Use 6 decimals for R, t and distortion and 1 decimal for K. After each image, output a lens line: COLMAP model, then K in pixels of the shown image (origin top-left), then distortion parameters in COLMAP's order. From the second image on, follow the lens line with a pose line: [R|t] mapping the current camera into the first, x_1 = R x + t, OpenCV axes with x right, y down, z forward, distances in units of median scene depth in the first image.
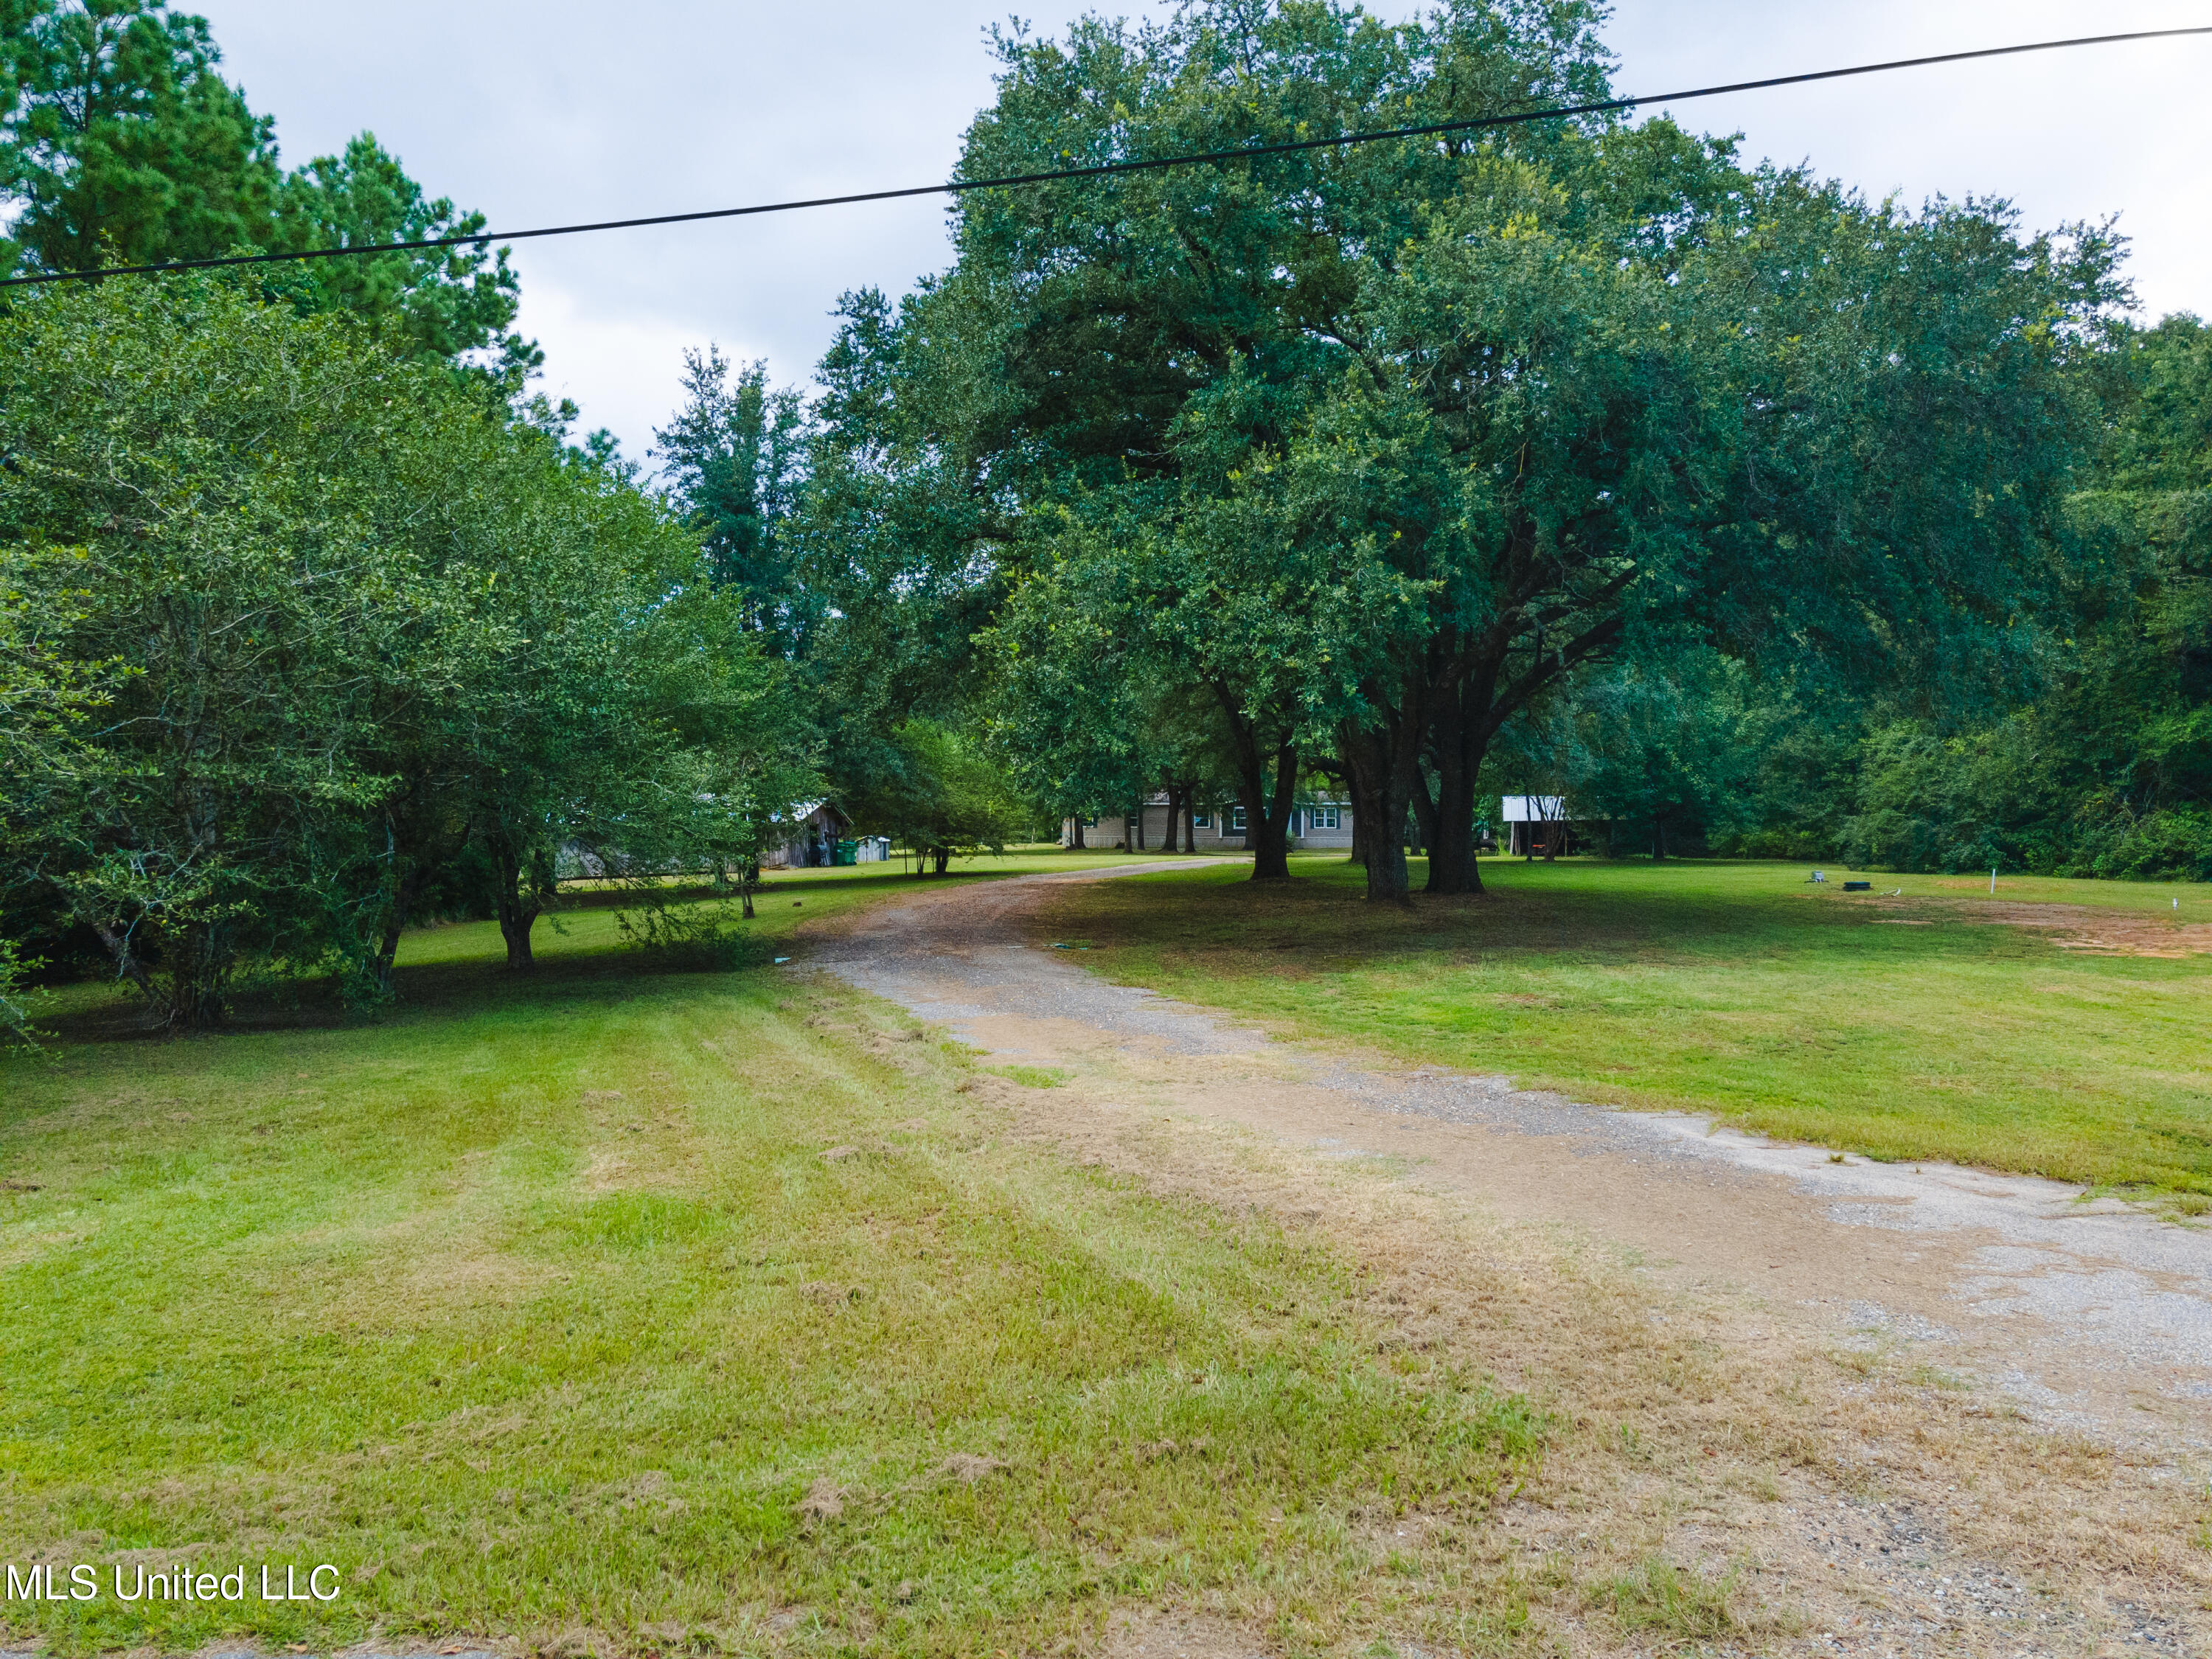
lens RADIAL K [[1583.7, 0, 1092.3], [0, 1583.7, 830.7], [0, 0, 1]] dist [0.037769, 0.016801]
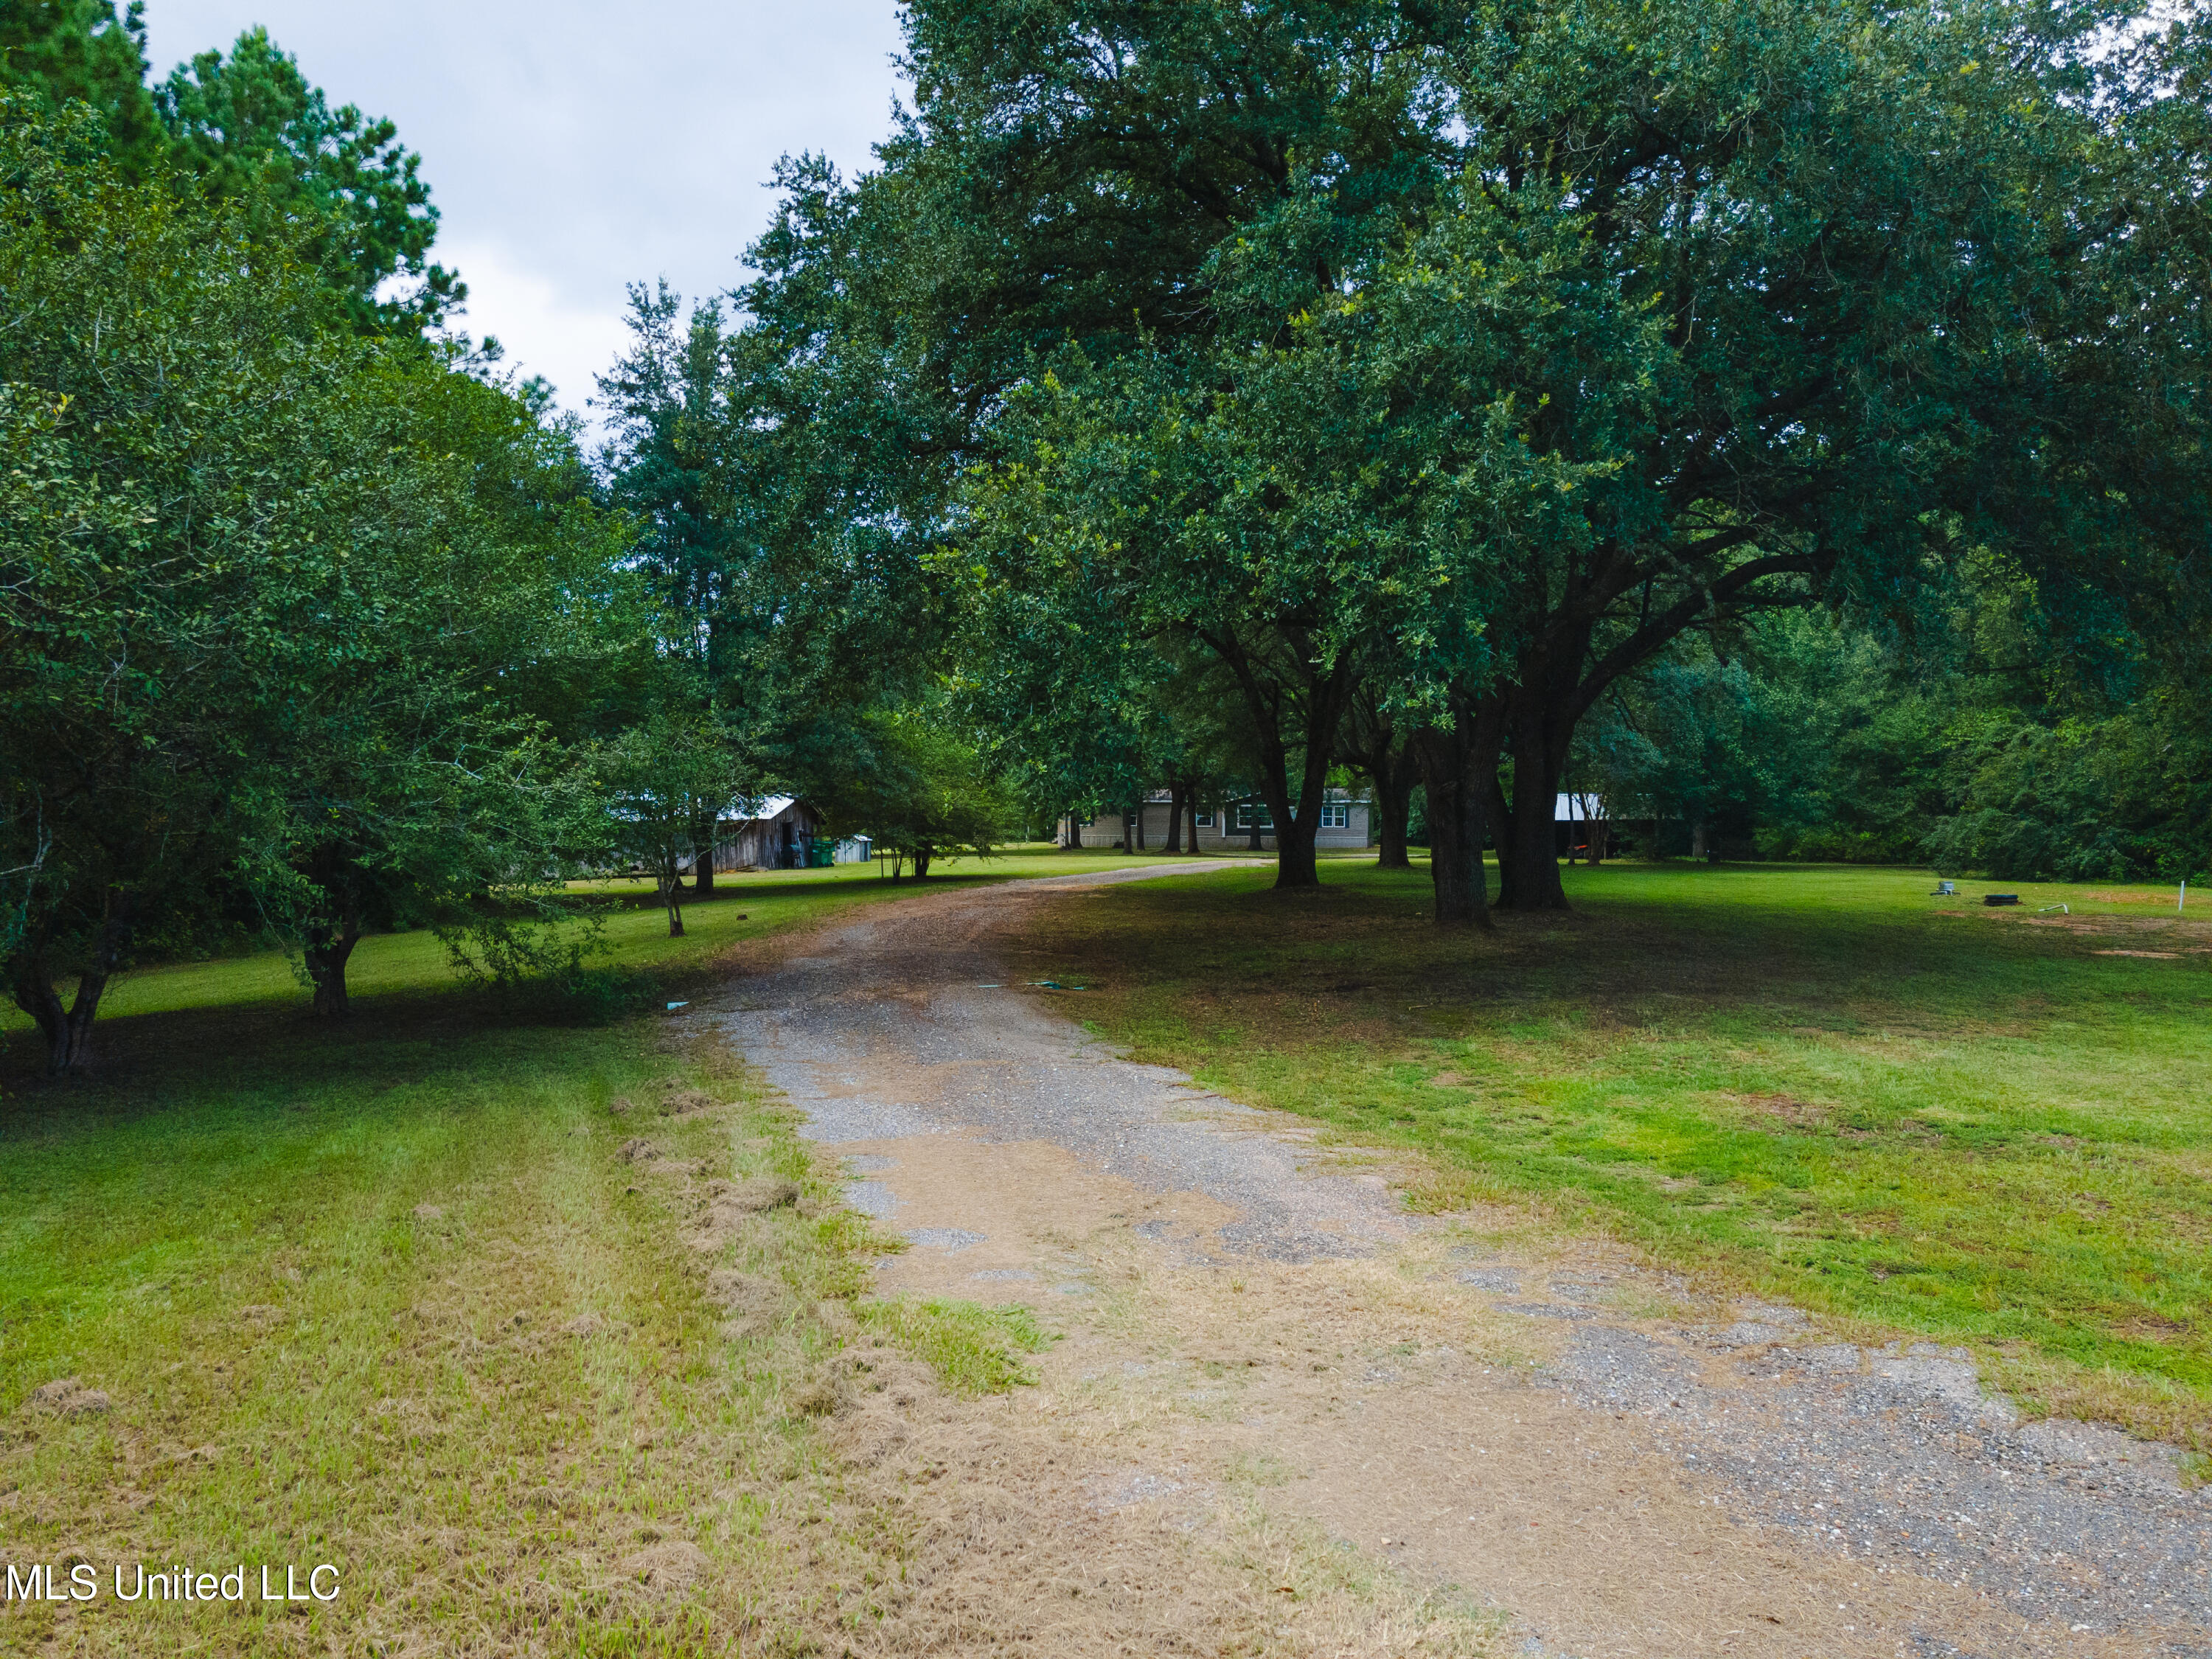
lens RADIAL K [[1583.7, 0, 1091.9], [0, 1583.7, 827.1], [0, 0, 1]] dist [0.037769, 0.016801]
pose [[0.999996, 0.002233, 0.001856, -0.000547], [-0.002232, 0.999997, -0.000881, -0.001297], [-0.001858, 0.000877, 0.999998, 0.131120]]
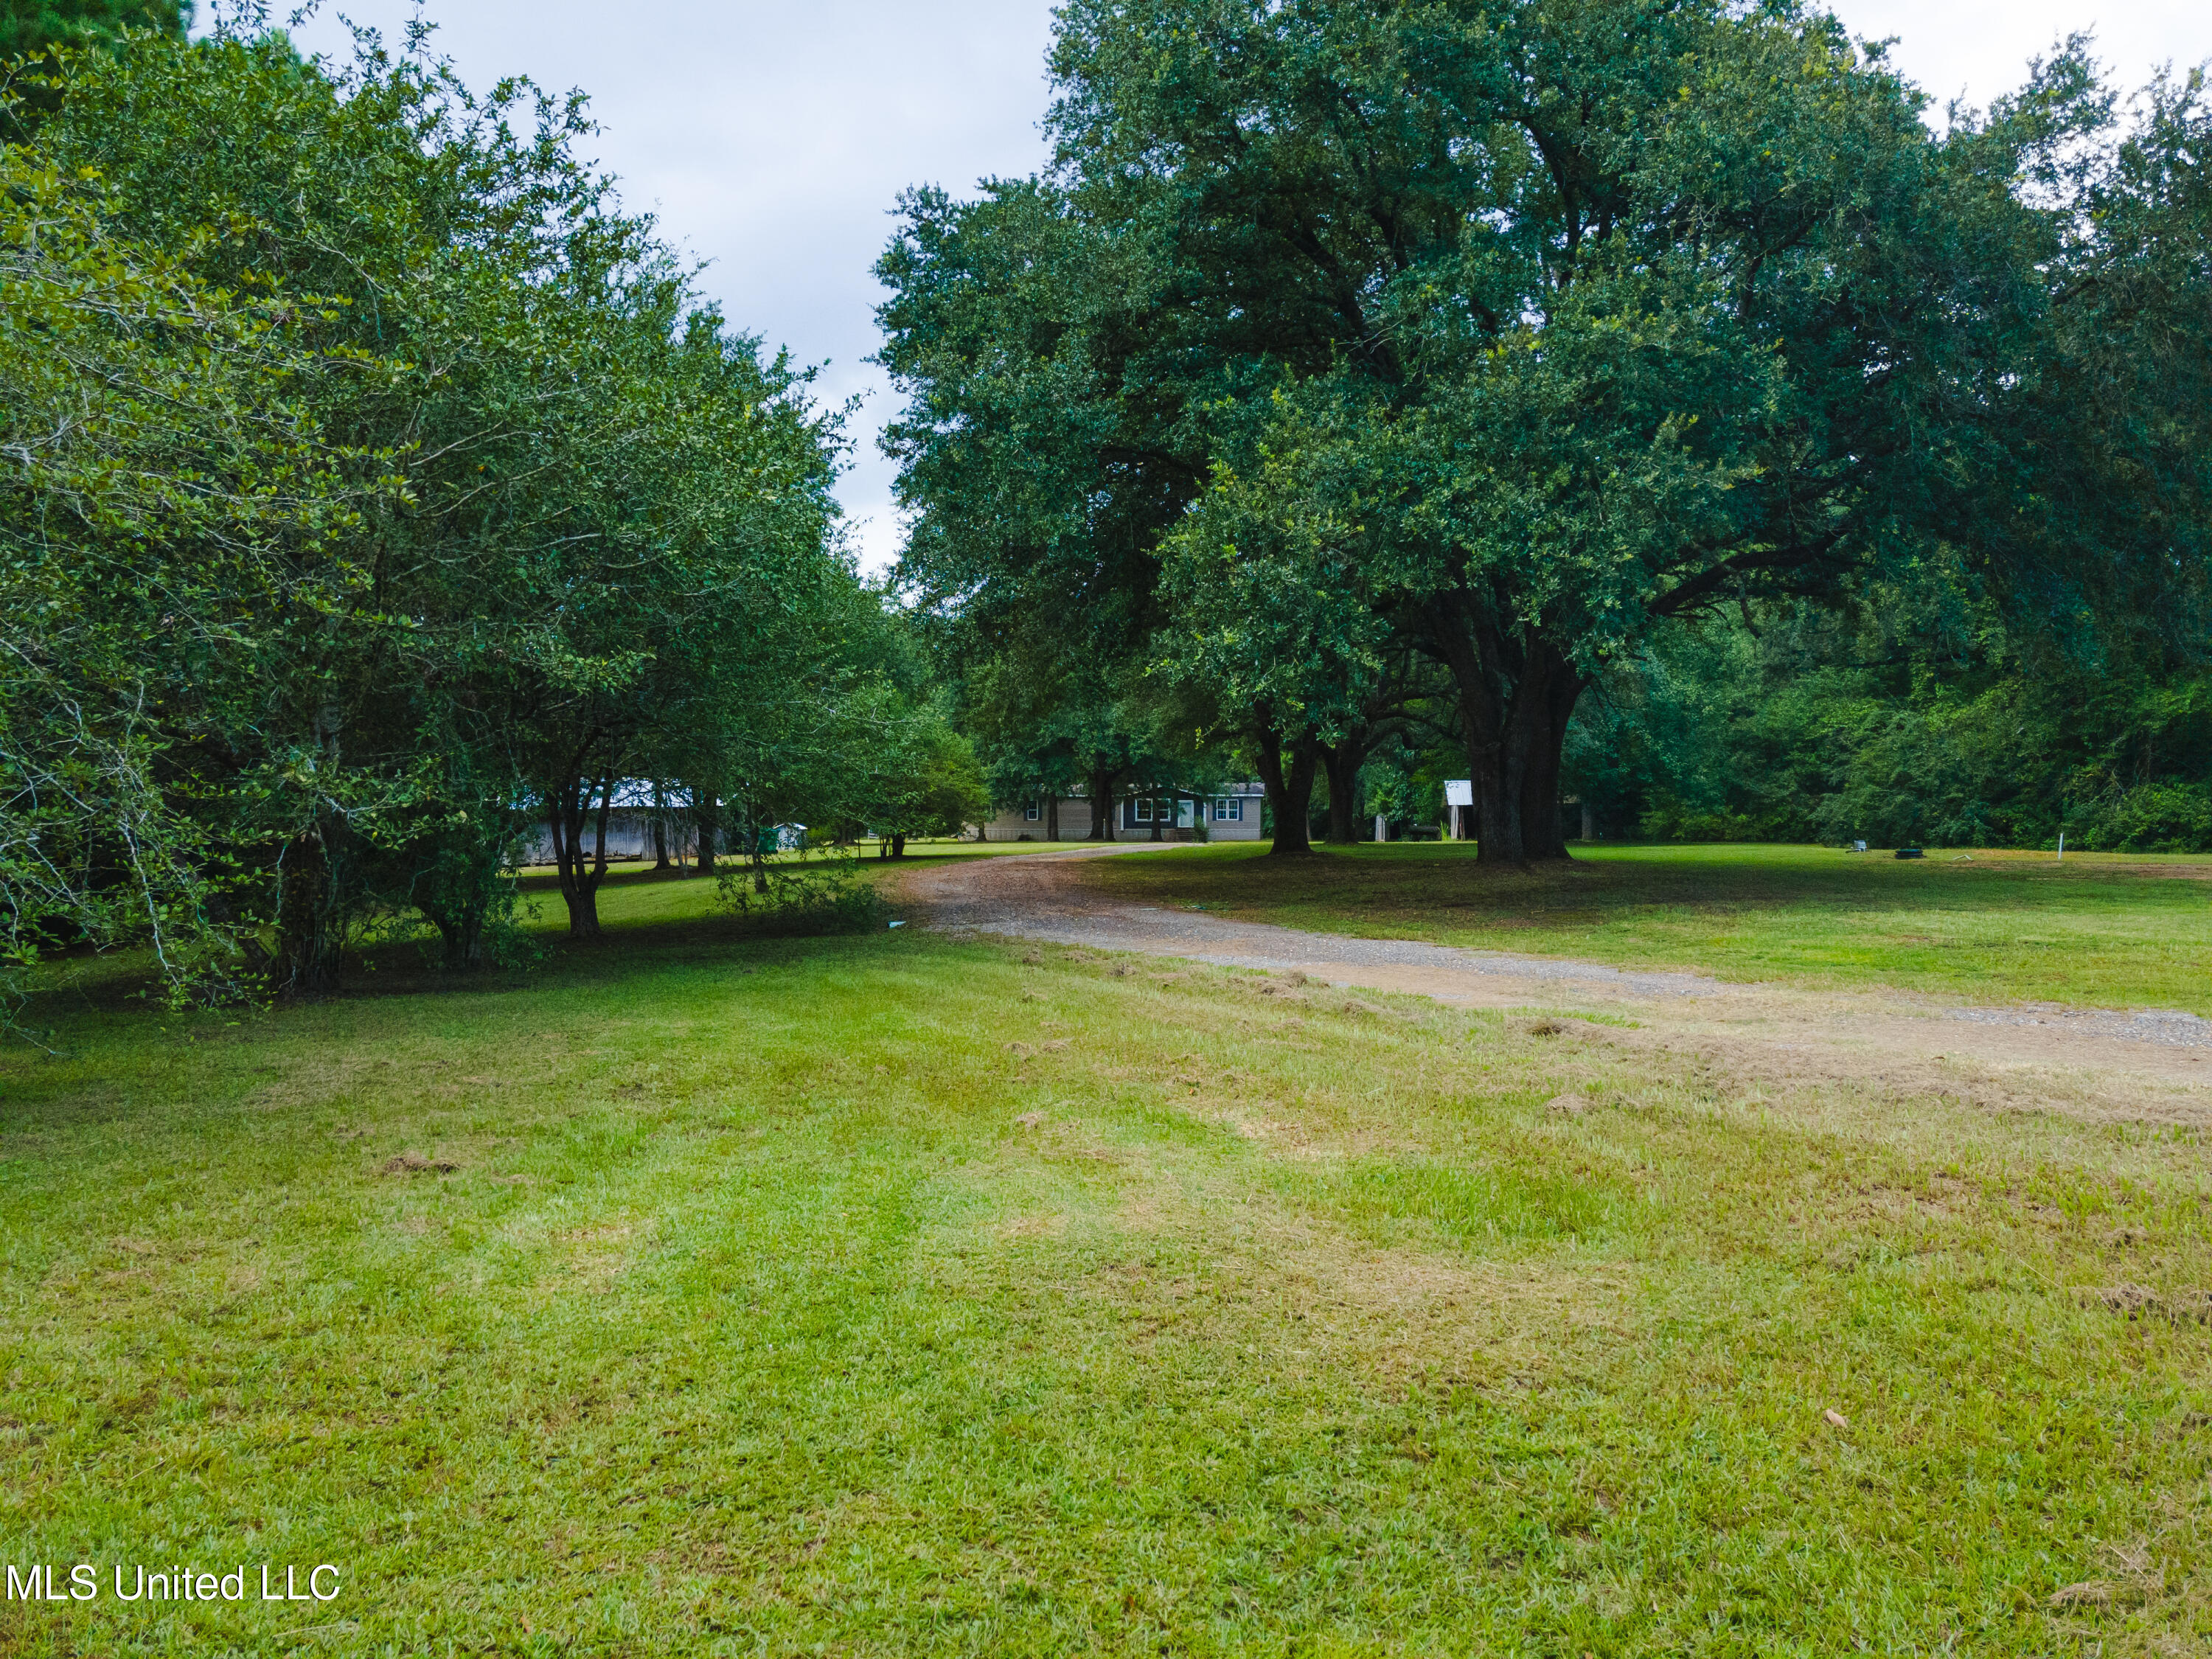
lens RADIAL K [[1583.7, 0, 1089.2], [0, 1583.7, 829.7], [0, 0, 1]] dist [0.037769, 0.016801]
pose [[0.995677, -0.002480, 0.092850, -0.089986], [0.002632, 0.999995, -0.001506, 0.016482], [-0.092846, 0.001744, 0.995679, 0.062983]]
